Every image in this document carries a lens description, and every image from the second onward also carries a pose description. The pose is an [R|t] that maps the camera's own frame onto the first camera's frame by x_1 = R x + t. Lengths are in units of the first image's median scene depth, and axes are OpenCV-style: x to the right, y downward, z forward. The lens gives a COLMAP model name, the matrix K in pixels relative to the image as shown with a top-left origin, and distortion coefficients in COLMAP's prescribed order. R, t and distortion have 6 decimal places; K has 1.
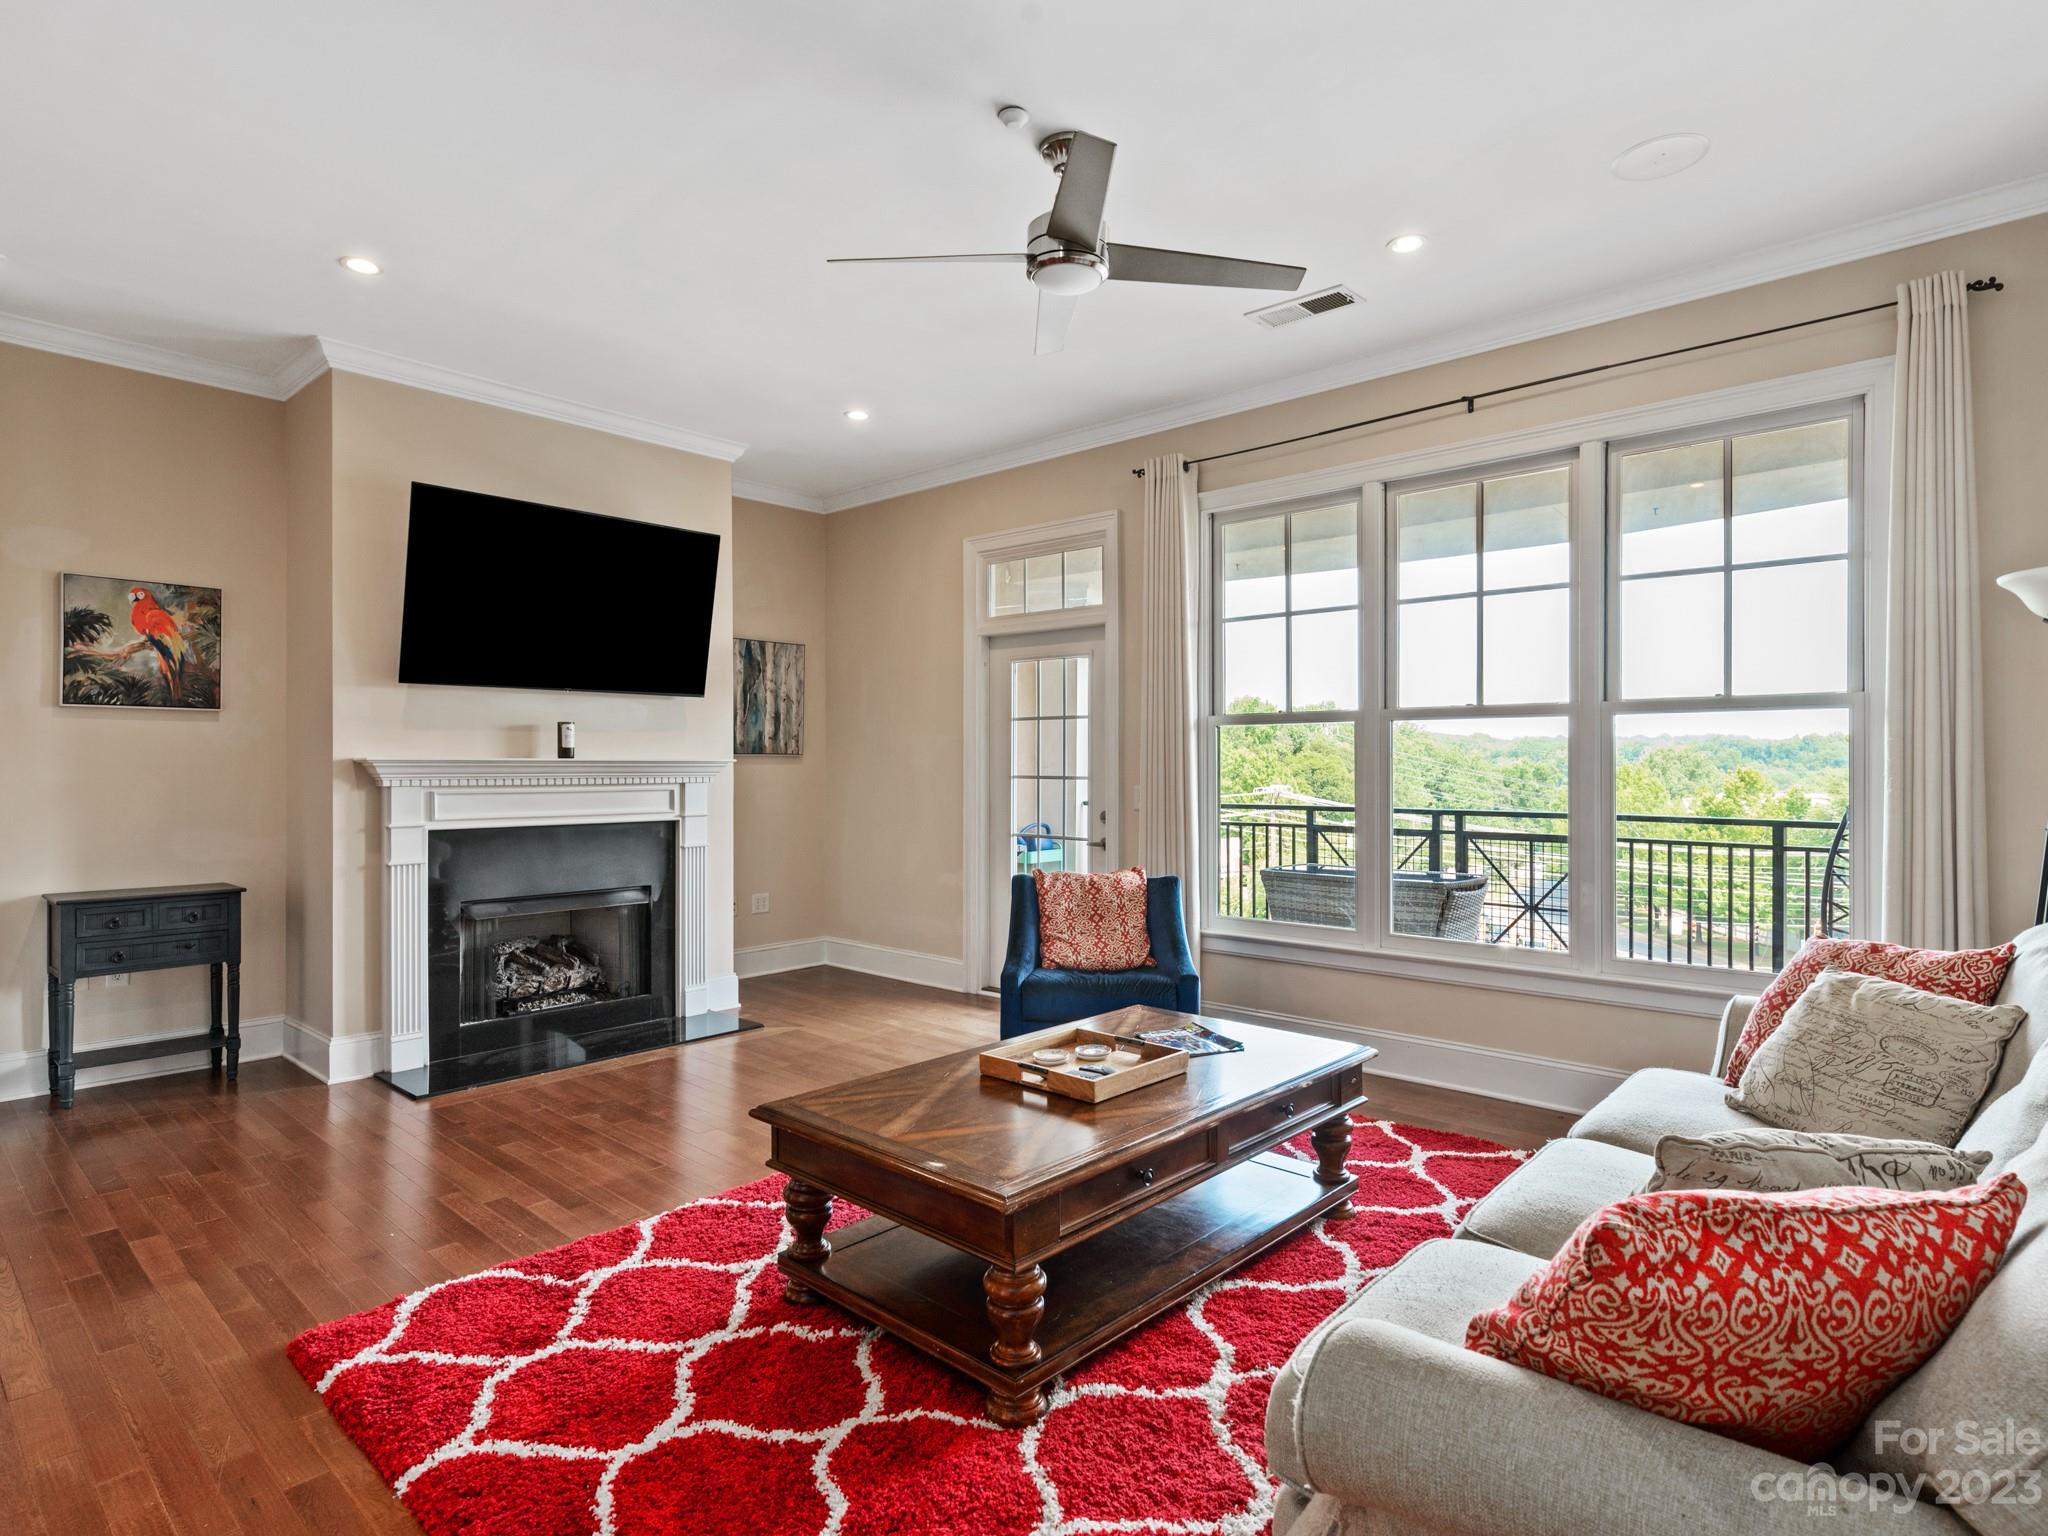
lens RADIAL K [[1096.4, 0, 1024.0], [0, 1096.4, 768.0], [0, 0, 1]] dist [0.001488, -0.000714]
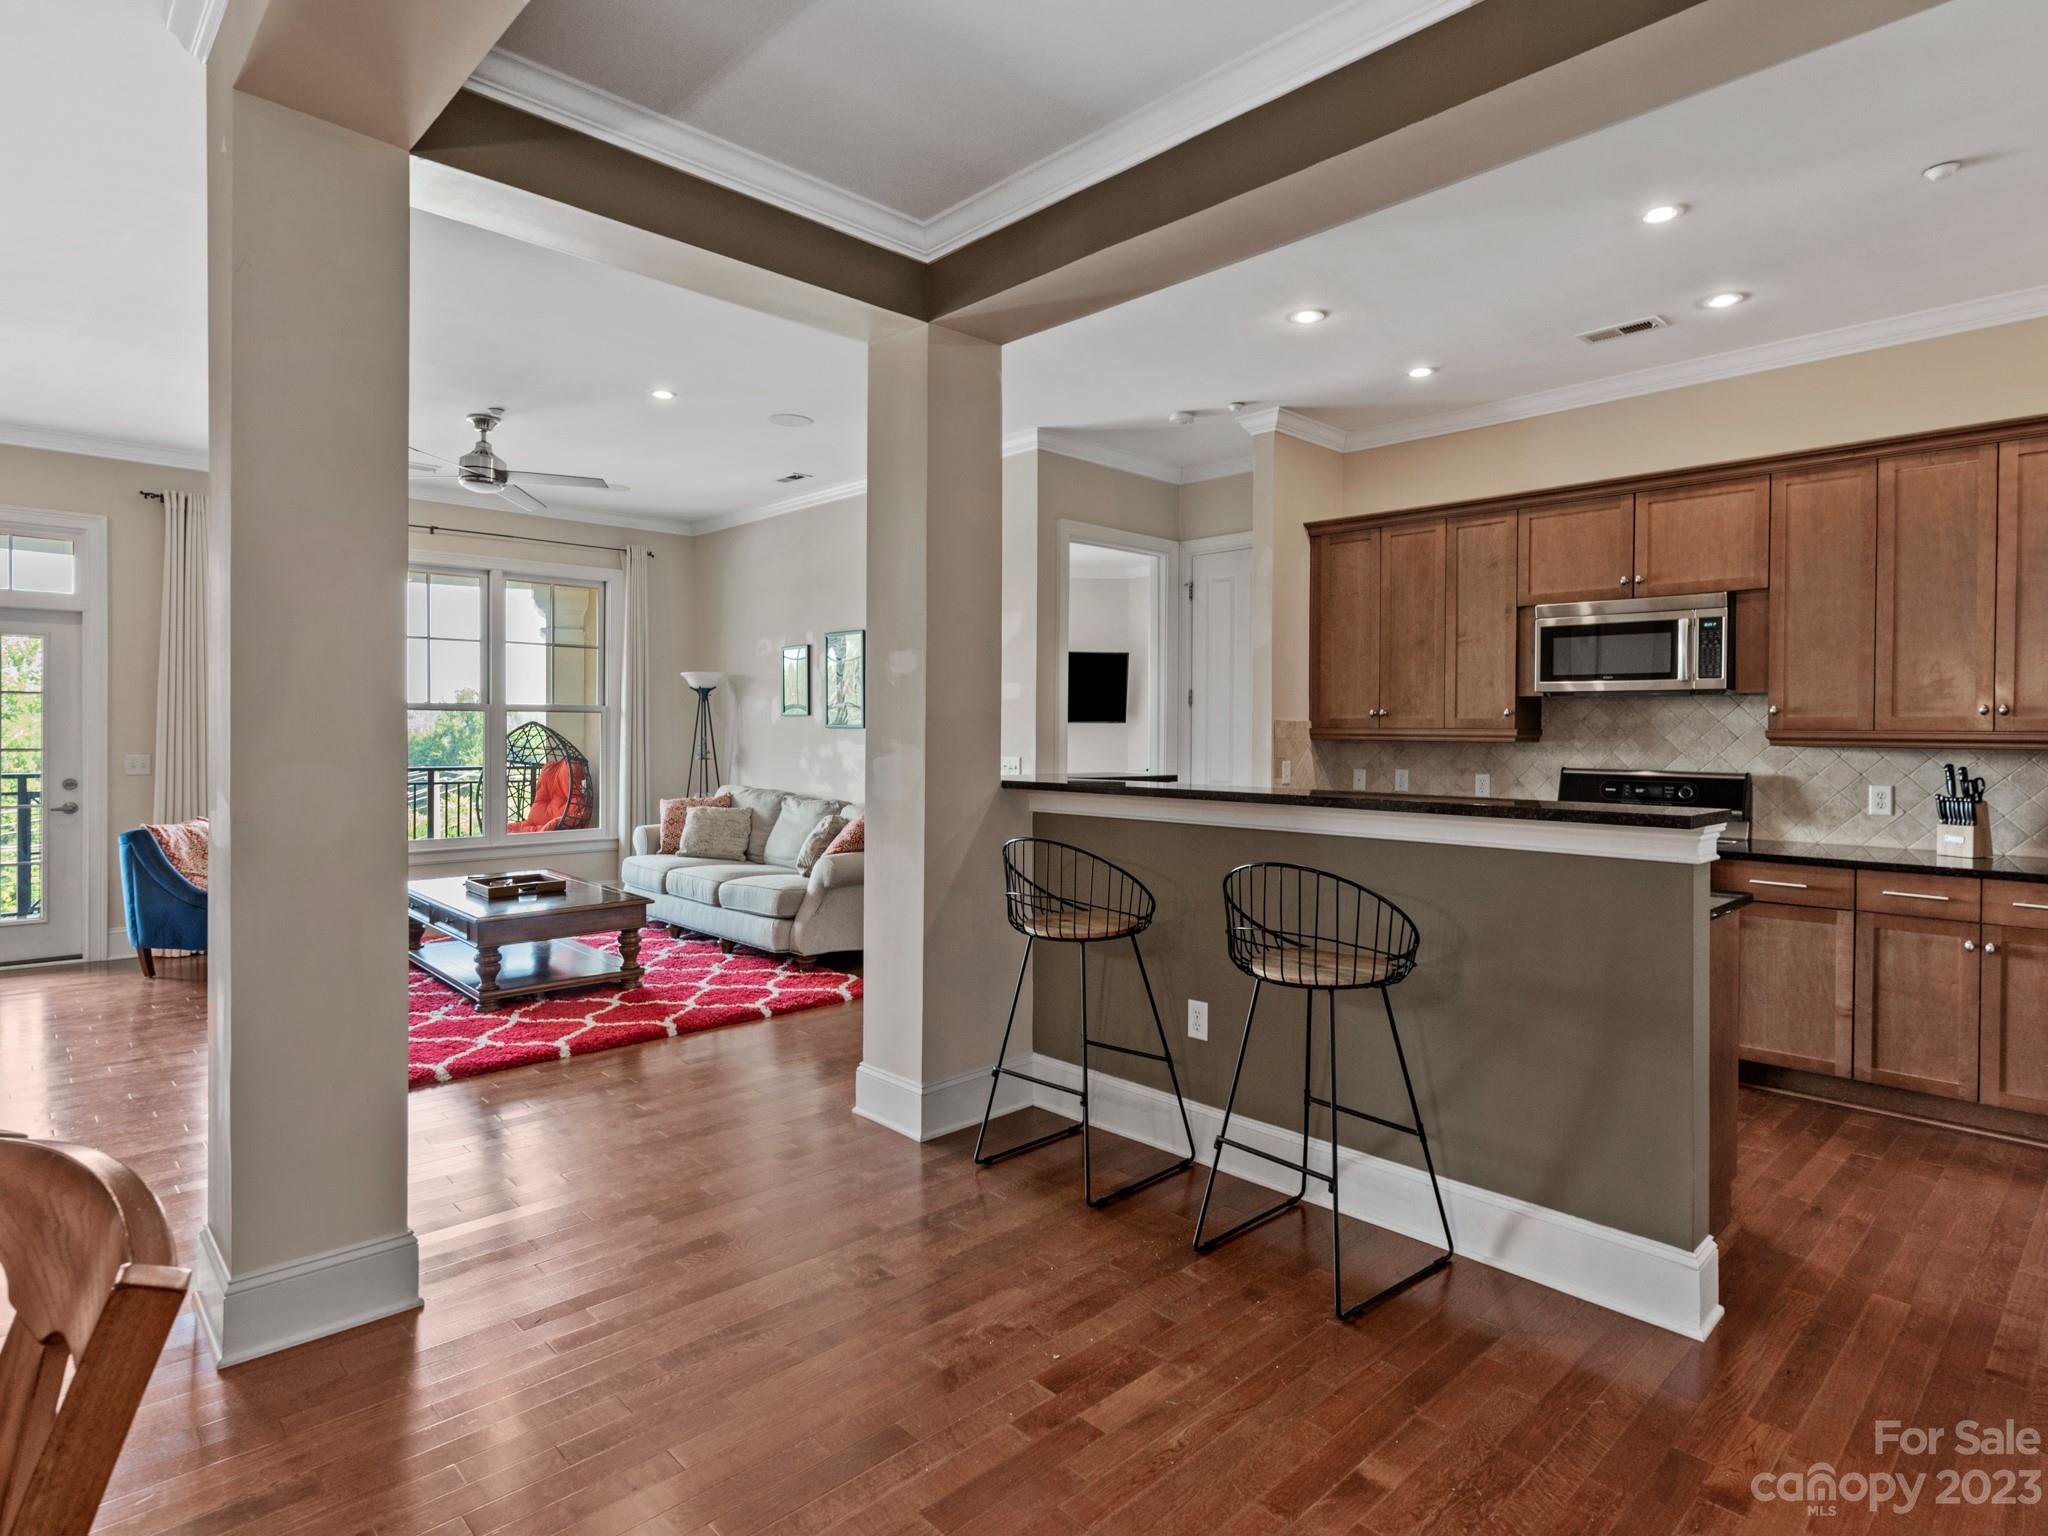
lens RADIAL K [[1098.6, 0, 1020.6], [0, 1098.6, 740.6], [0, 0, 1]] dist [0.004410, -0.000756]
pose [[0.073523, -0.008785, 0.997255, -1.142665], [-0.000984, 0.999960, 0.008881, -0.011427], [-0.997293, -0.001634, 0.073511, -0.052868]]
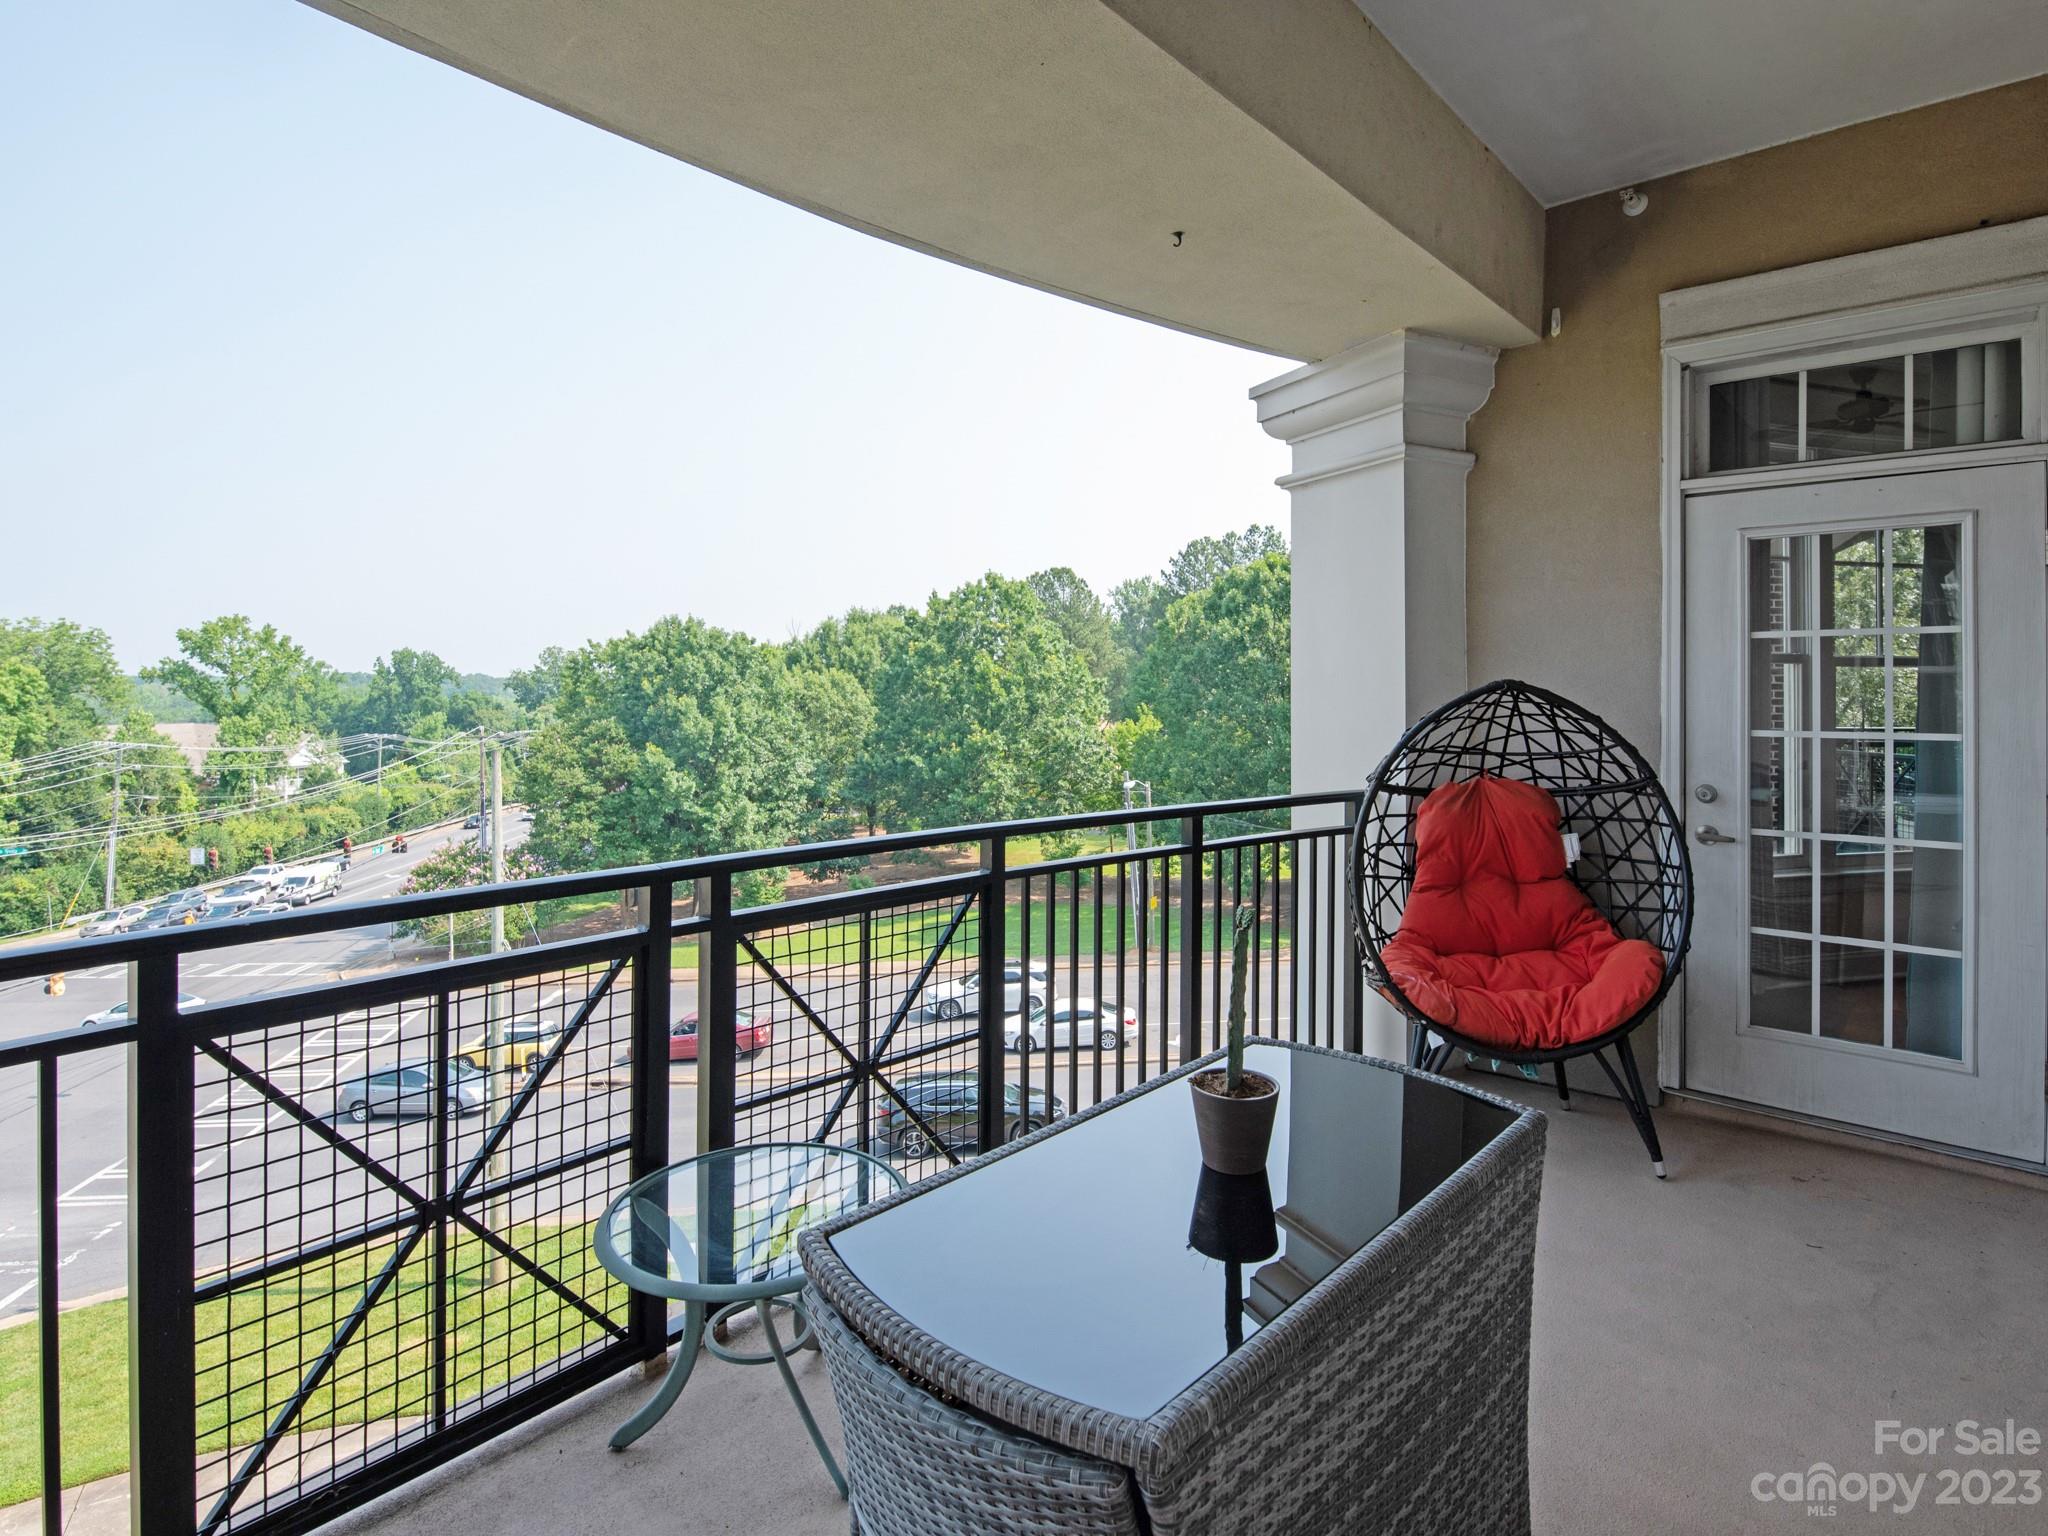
lens RADIAL K [[1076.0, 0, 1017.2], [0, 1076.0, 696.4], [0, 0, 1]] dist [0.005174, -0.011556]
pose [[0.006689, -0.002182, 0.999975, 0.076556], [0.001354, 0.999997, 0.002173, -0.020115], [-0.999977, 0.001340, 0.006692, 1.299902]]
